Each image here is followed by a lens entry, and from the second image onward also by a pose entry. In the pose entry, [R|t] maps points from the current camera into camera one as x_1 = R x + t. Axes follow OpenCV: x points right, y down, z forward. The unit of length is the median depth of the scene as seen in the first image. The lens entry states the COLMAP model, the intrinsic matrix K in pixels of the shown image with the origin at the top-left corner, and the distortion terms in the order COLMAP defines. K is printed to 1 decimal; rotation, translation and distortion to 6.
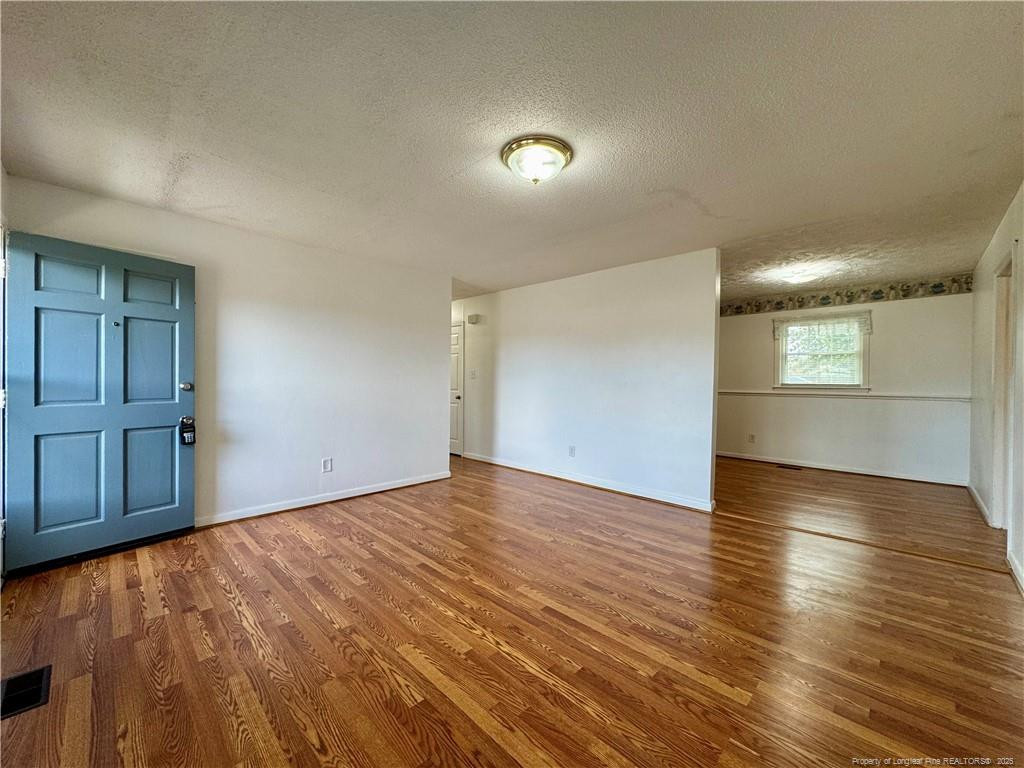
lens RADIAL K [[408.2, 0, 512.4], [0, 408.2, 384.3], [0, 0, 1]] dist [-0.001797, -0.000032]
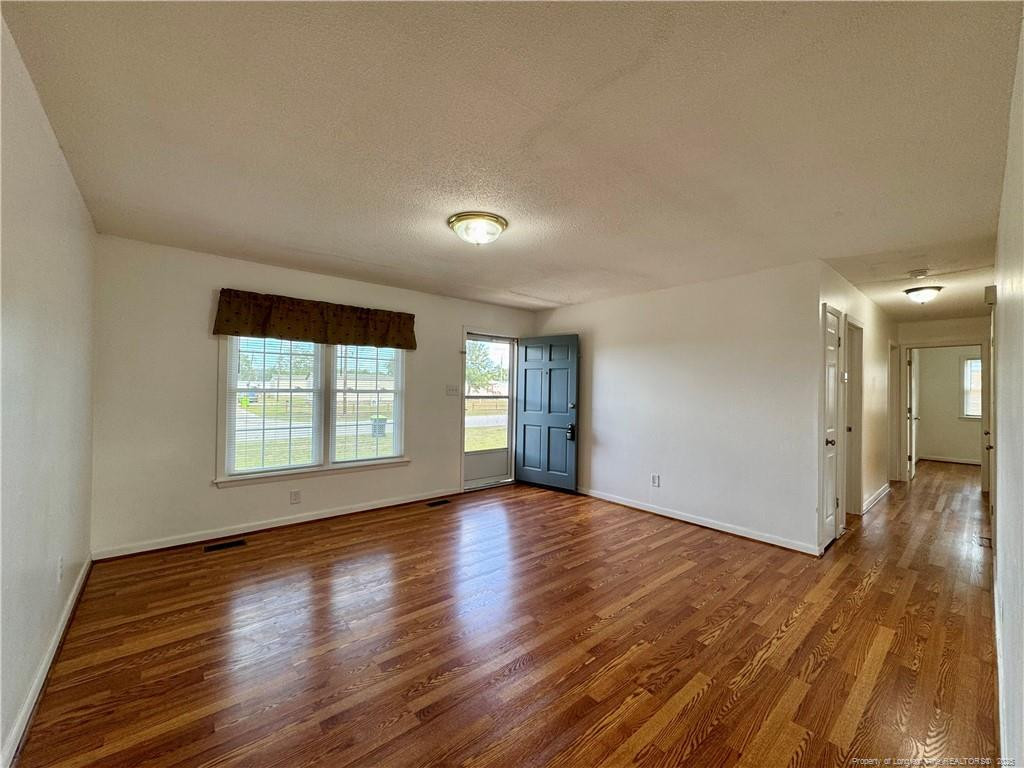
lens RADIAL K [[408.2, 0, 512.4], [0, 408.2, 384.3], [0, 0, 1]] dist [-0.001797, -0.000032]
pose [[-0.079149, -0.016148, -0.996732, 1.002010], [-0.025064, 0.999585, -0.014204, -0.059528], [0.996548, 0.023858, -0.079521, 0.974775]]
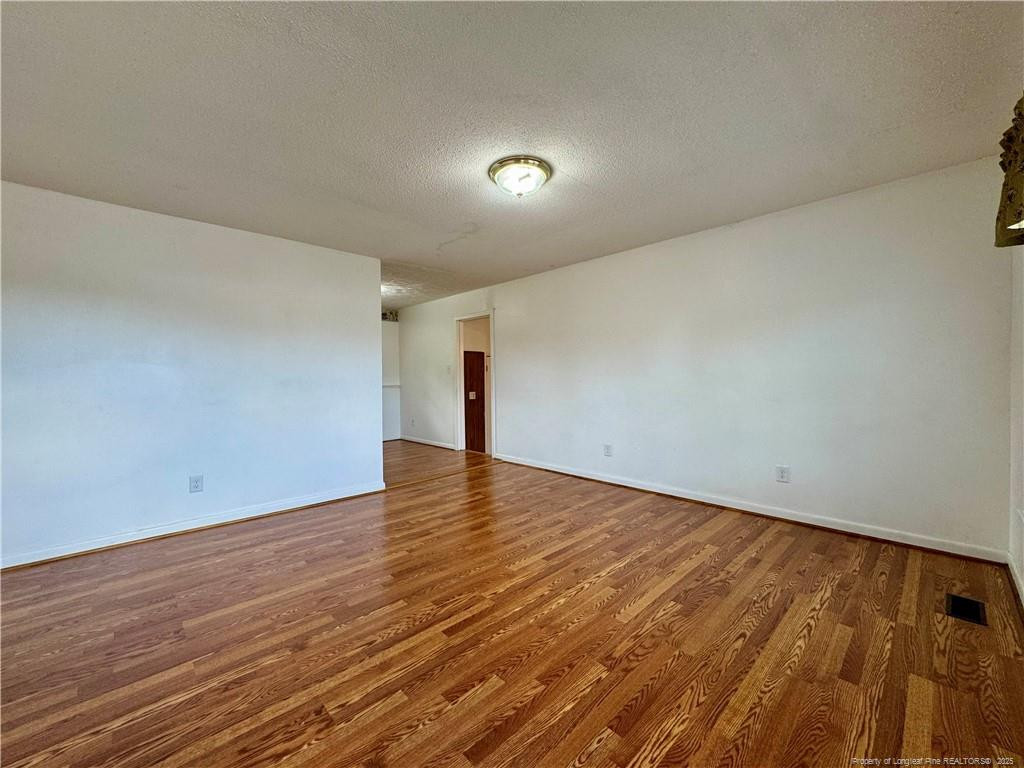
lens RADIAL K [[408.9, 0, 510.0], [0, 408.9, 383.8], [0, 0, 1]] dist [-0.000856, -0.000164]
pose [[0.029094, -0.025706, 0.999246, -0.873111], [0.021774, 0.999448, 0.025077, -0.008176], [-0.999340, 0.021028, 0.029638, 0.812971]]
